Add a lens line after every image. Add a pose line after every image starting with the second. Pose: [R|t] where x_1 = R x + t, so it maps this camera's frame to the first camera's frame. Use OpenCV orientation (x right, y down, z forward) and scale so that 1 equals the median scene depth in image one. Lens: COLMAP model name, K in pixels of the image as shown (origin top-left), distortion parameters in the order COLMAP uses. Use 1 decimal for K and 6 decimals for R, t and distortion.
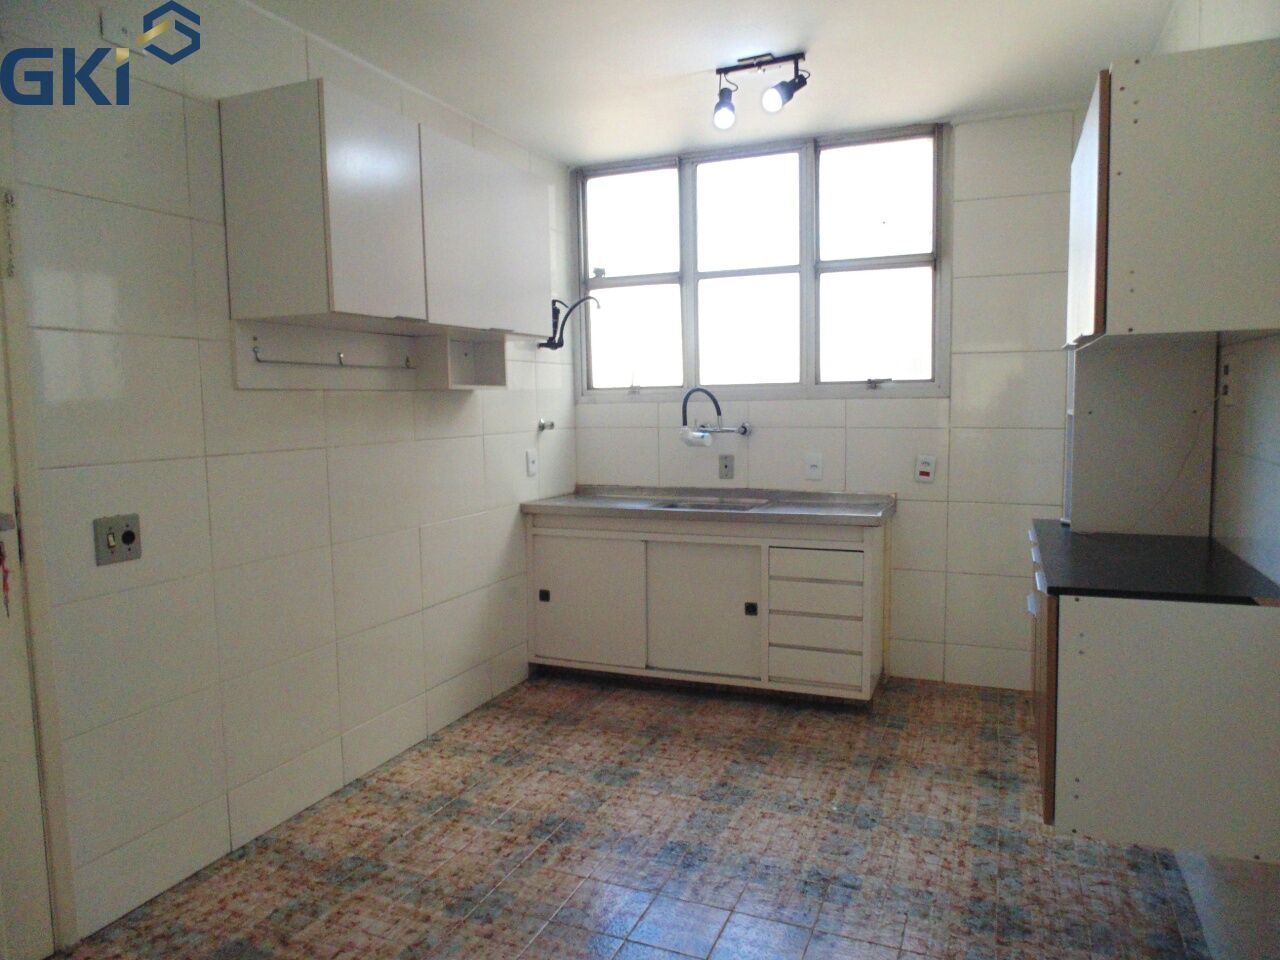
lens RADIAL K [[850.3, 0, 653.6], [0, 850.3, 478.3], [0, 0, 1]] dist [-0.017985, 0.000138]
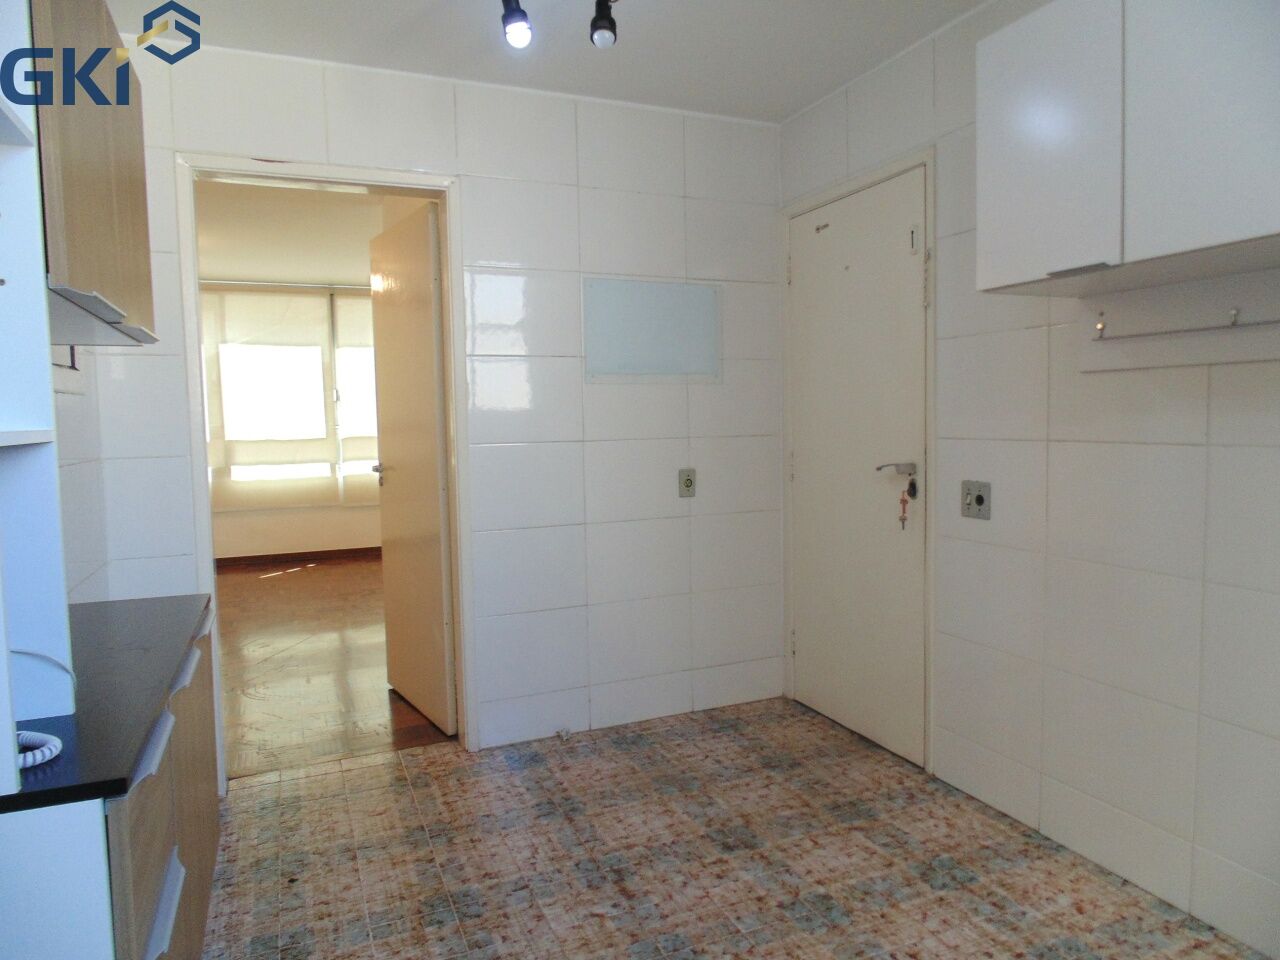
lens RADIAL K [[850.3, 0, 653.6], [0, 850.3, 478.3], [0, 0, 1]] dist [-0.017985, 0.000138]
pose [[-0.695415, 0.080437, -0.714093, 0.558496], [-0.036824, 0.988421, 0.147199, -0.119641], [0.717665, 0.128660, -0.684401, 1.426428]]
